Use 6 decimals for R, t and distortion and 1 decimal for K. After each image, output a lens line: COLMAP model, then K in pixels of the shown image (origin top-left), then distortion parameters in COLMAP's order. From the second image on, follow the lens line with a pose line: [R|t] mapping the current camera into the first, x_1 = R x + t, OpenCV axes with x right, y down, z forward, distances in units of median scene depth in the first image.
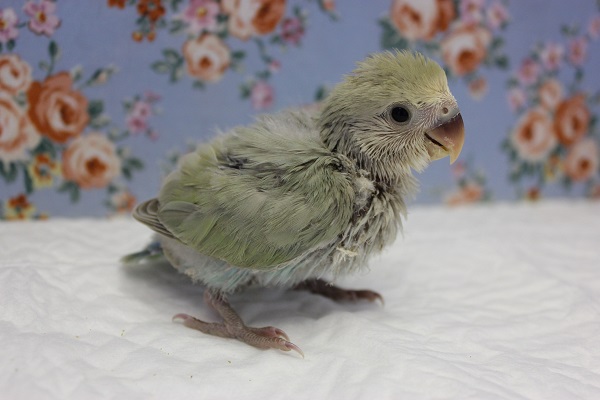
lens RADIAL K [[796.4, 0, 300.0], [0, 796.4, 200.0], [0, 0, 1]] dist [-0.099965, 0.033366]
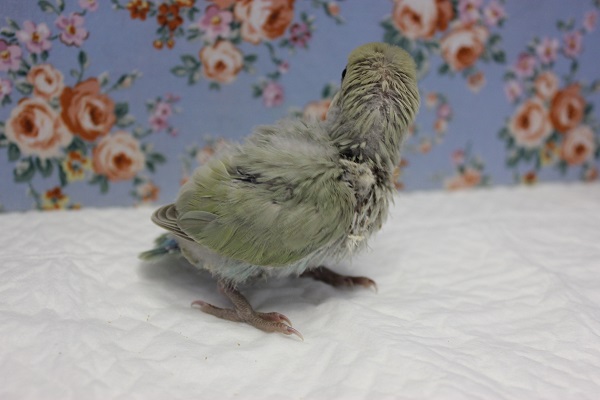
lens RADIAL K [[791.8, 0, 291.3], [0, 791.8, 218.1], [0, 0, 1]] dist [-0.109185, 0.019315]
pose [[0.999112, 0.001225, -0.042121, 0.025662], [0.002020, 0.997036, 0.076911, -0.049365], [0.042090, -0.076927, 0.996148, -0.099090]]
